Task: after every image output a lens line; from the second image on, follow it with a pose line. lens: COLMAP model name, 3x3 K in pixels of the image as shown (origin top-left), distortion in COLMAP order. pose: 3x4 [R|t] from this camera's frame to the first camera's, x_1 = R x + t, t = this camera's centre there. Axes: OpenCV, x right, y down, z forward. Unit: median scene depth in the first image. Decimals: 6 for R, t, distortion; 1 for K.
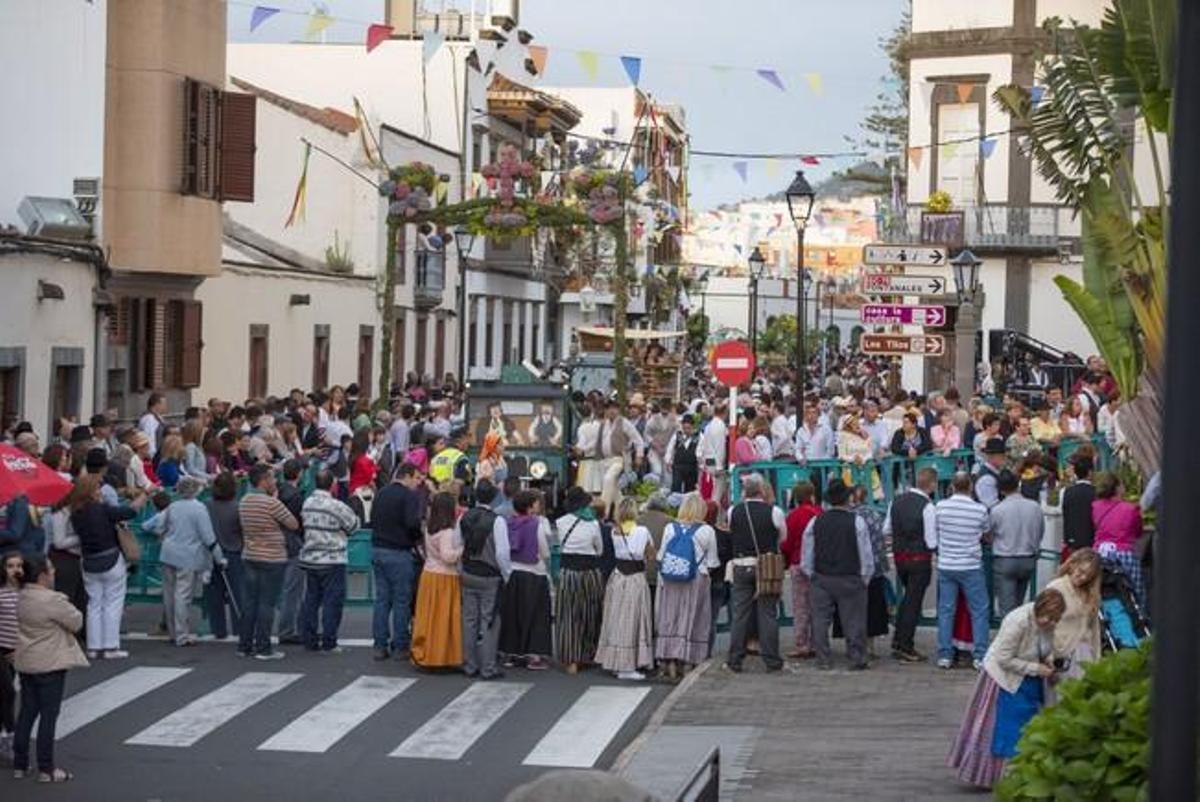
lens RADIAL K [[4616.7, 0, 614.8], [0, 4616.7, 394.7], [0, 0, 1]] dist [0.572243, 1.944858]
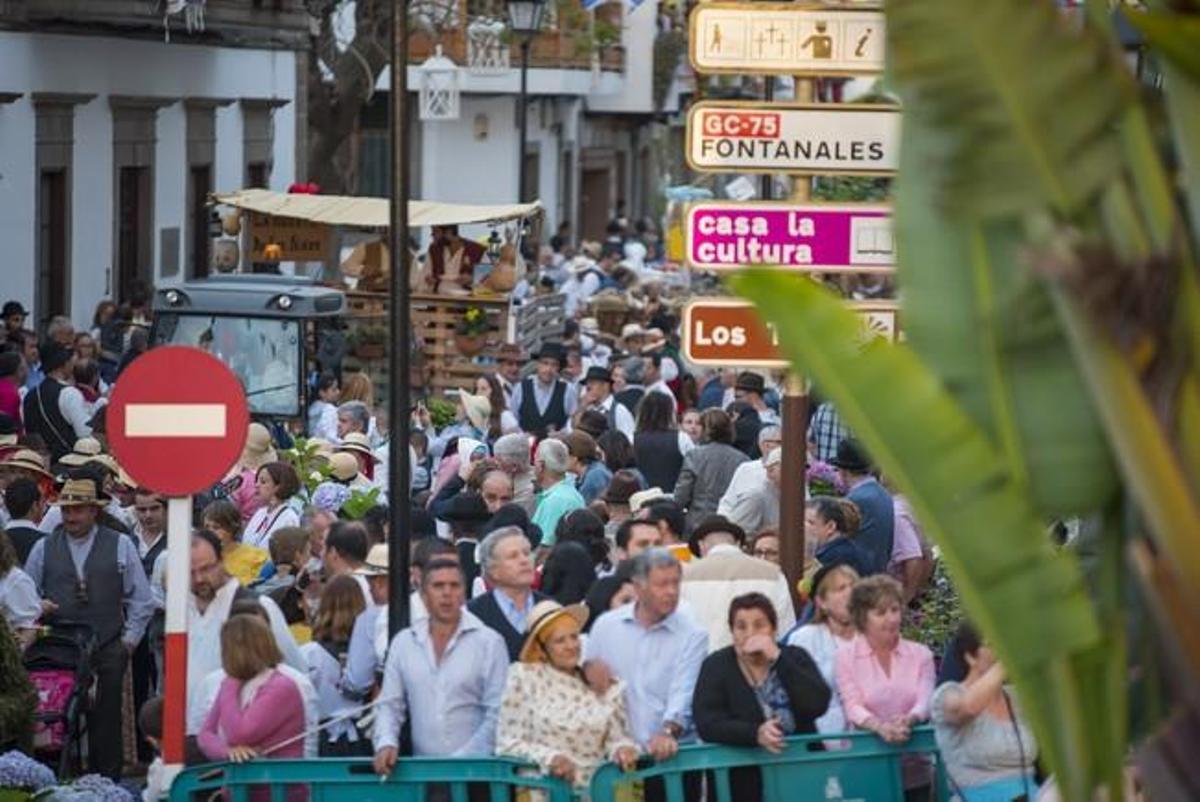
lens RADIAL K [[5718.4, 0, 600.0], [0, 5718.4, 401.0], [0, 0, 1]] dist [3.053793, 3.869452]
pose [[0.985436, 0.004257, -0.169996, 0.112807], [0.006427, 0.998040, 0.062247, -0.030295], [0.169927, -0.062433, 0.983477, 0.622195]]
